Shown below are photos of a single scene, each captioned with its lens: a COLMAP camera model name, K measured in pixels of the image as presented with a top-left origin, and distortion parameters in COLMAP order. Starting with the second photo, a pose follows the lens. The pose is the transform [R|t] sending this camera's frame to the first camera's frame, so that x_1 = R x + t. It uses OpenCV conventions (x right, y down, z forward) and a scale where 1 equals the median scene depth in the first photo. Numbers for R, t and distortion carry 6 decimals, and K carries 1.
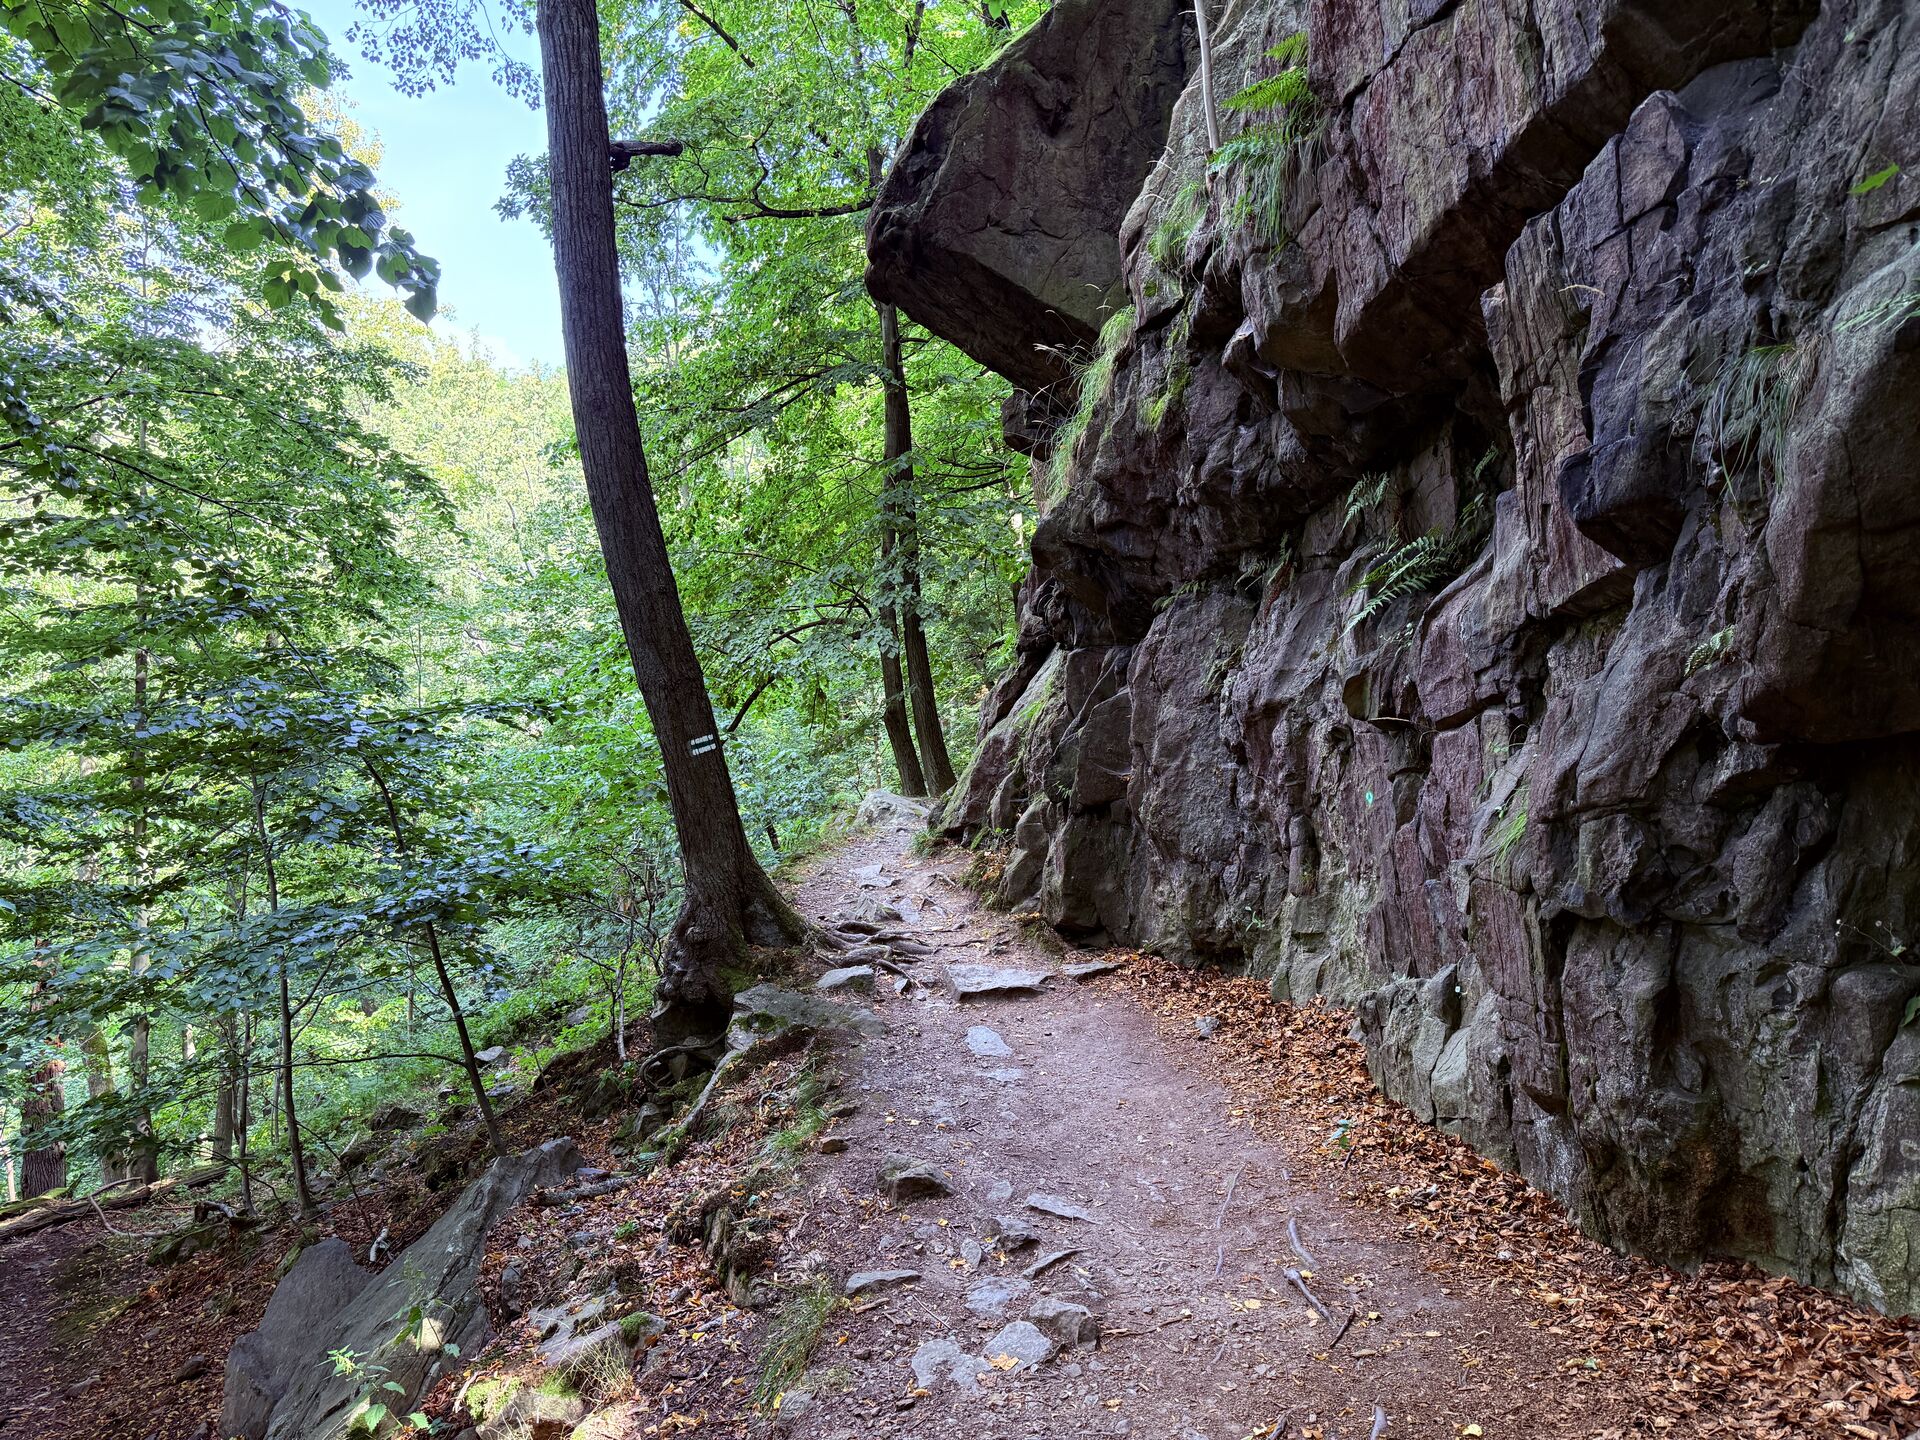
lens RADIAL K [[1343.9, 0, 964.6], [0, 1343.9, 720.7], [0, 0, 1]] dist [0.004773, 0.000260]
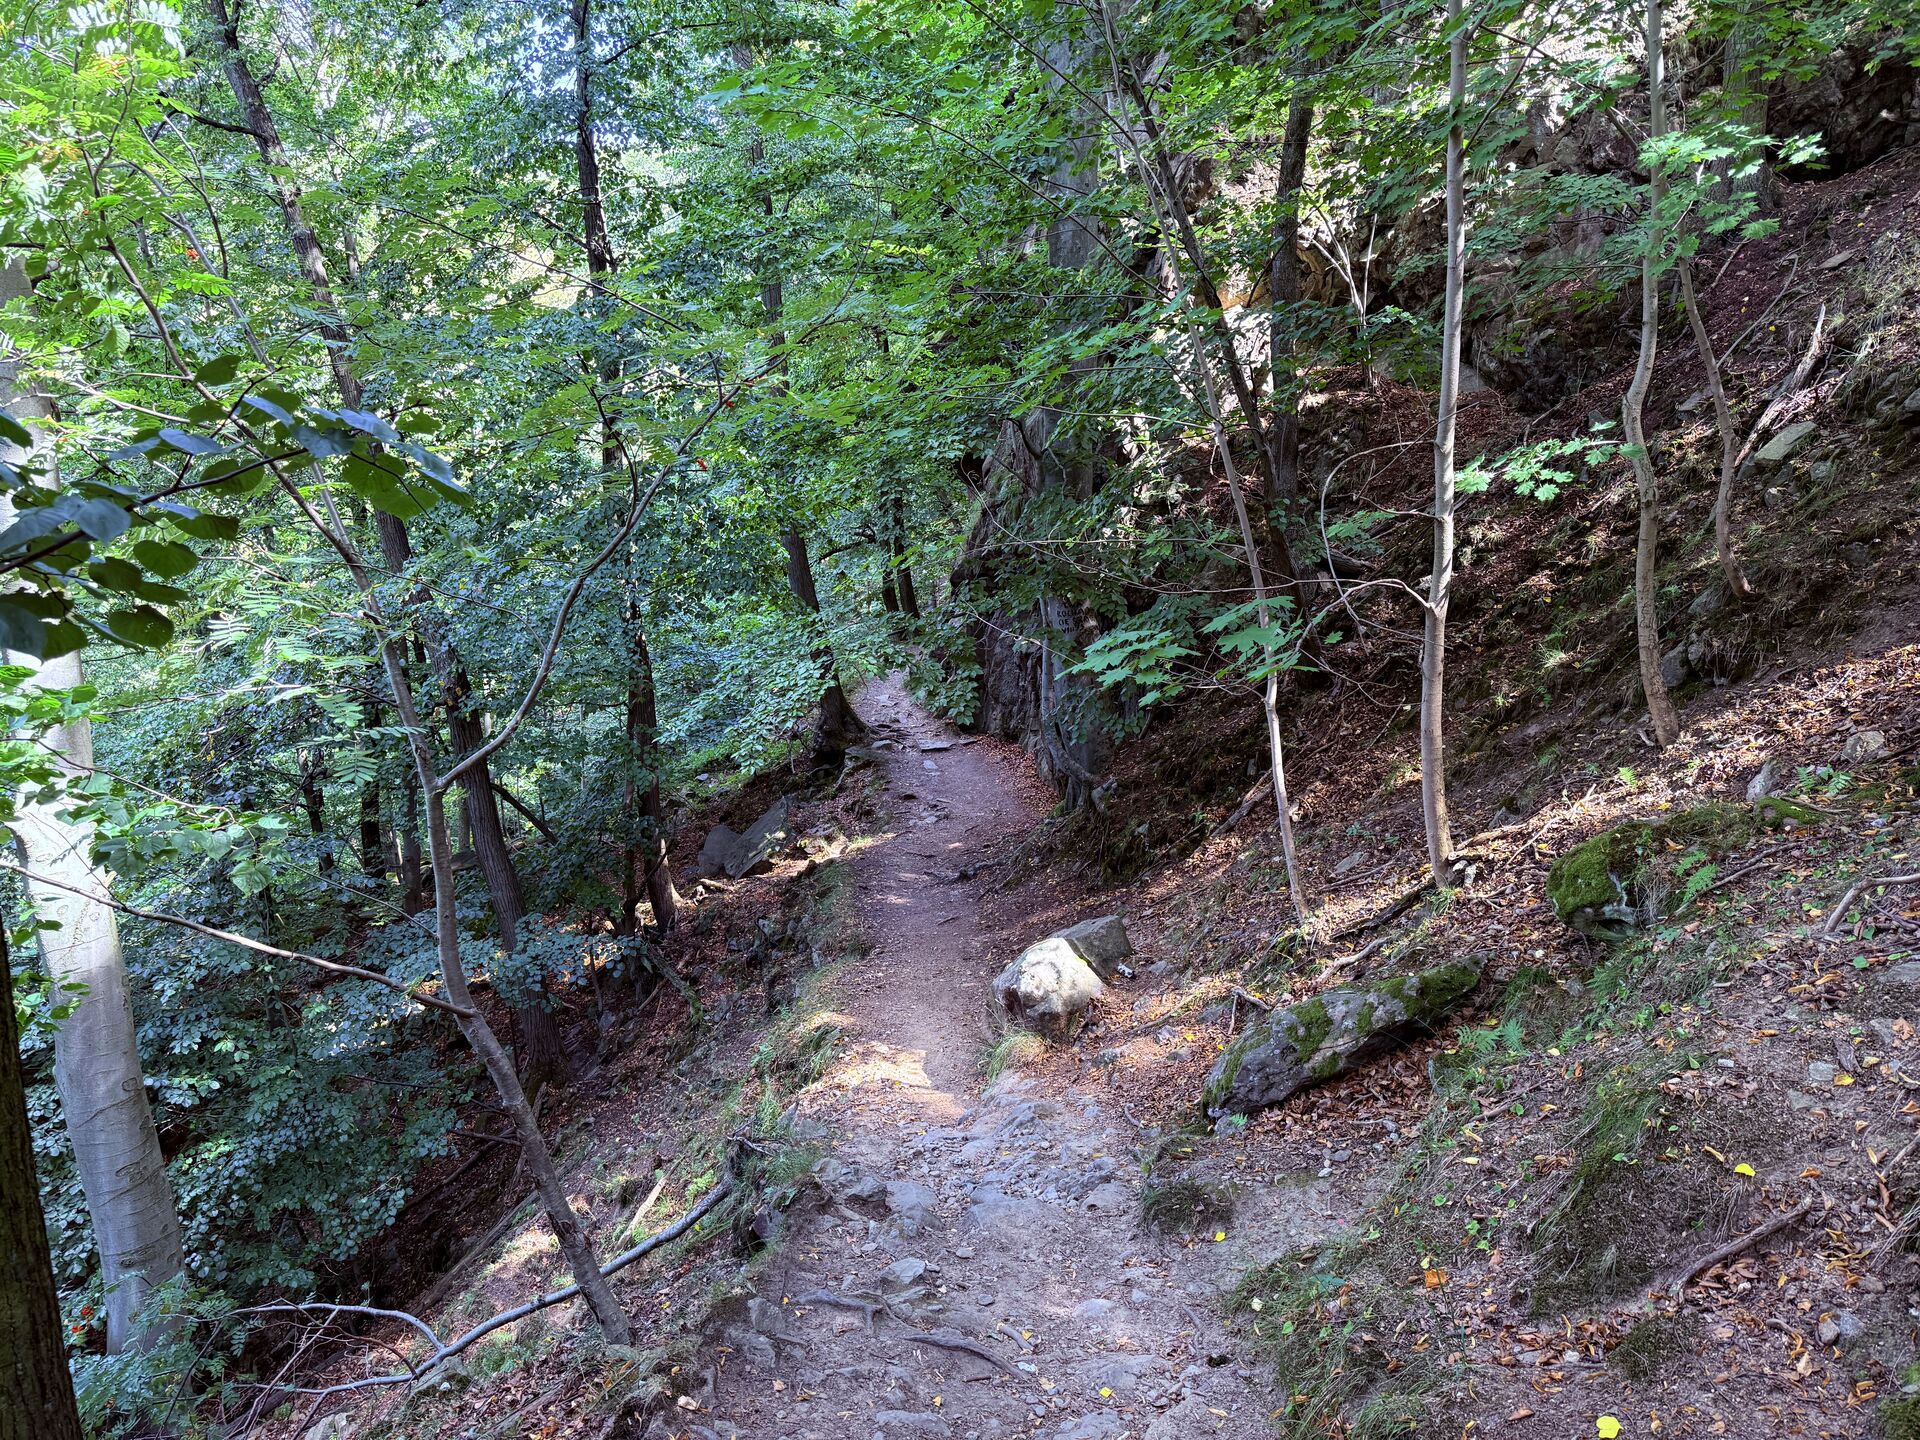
lens RADIAL K [[1343.9, 0, 959.4], [0, 1343.9, 720.3], [0, 0, 1]] dist [0.004773, 0.000260]
pose [[0.999874, 0.003811, 0.015392, 0.033468], [-0.006379, 0.985359, 0.170372, -0.353860], [-0.014517, -0.170449, 0.985260, -1.848602]]
